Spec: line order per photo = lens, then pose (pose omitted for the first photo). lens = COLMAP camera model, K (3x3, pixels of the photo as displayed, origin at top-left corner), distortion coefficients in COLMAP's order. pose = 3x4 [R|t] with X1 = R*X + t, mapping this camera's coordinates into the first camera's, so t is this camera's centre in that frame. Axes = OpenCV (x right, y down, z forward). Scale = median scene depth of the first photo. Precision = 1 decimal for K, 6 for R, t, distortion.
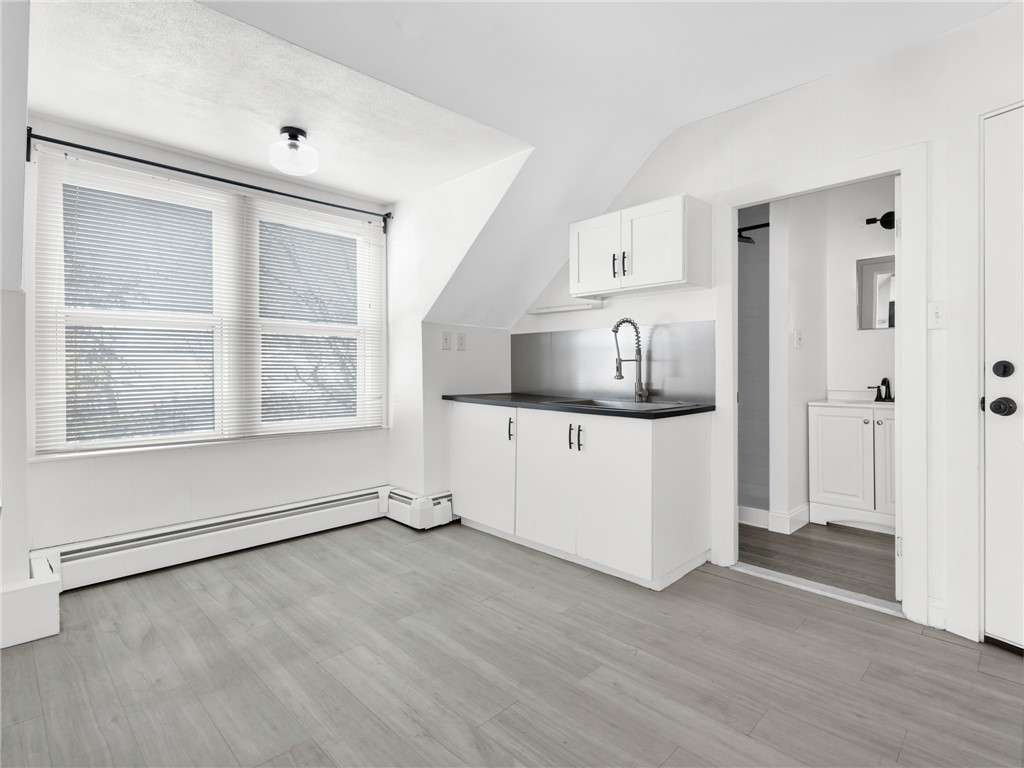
lens RADIAL K [[515.4, 0, 540.1], [0, 515.4, 363.2], [0, 0, 1]] dist [0.028600, -0.000135]
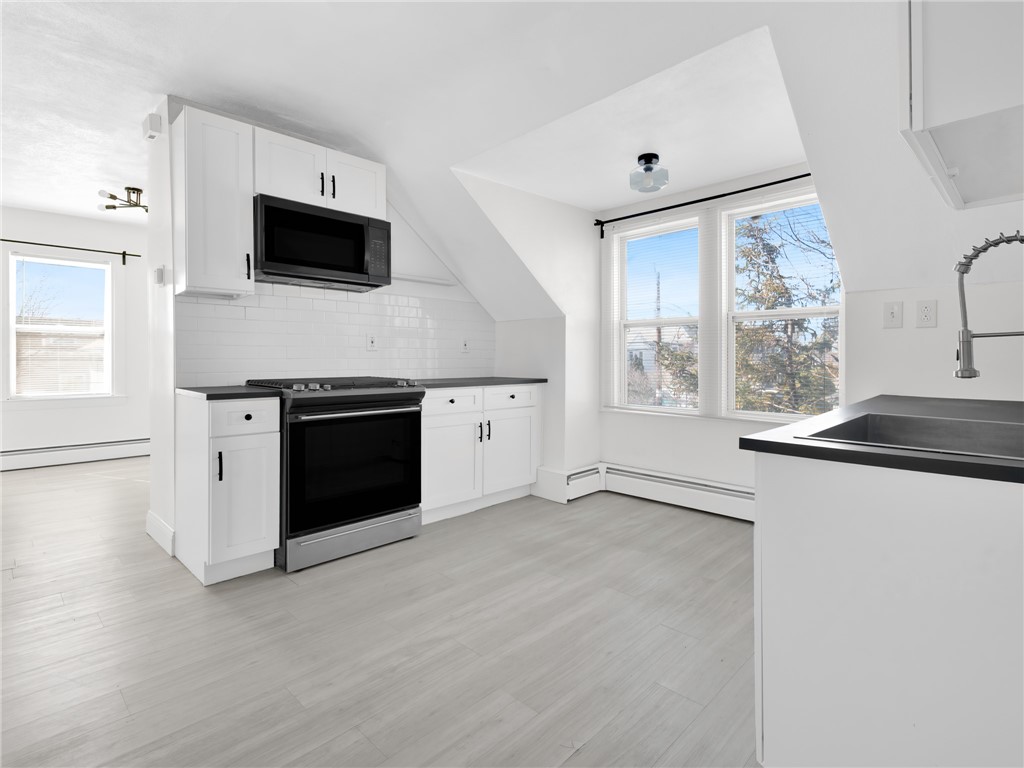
lens RADIAL K [[515.4, 0, 540.1], [0, 515.4, 363.2], [0, 0, 1]] dist [0.028600, -0.000135]
pose [[0.015789, 0.007640, -0.999846, 0.801253], [0.007002, 0.999945, 0.007751, 0.016147], [0.999851, -0.007124, 0.015734, 0.844565]]
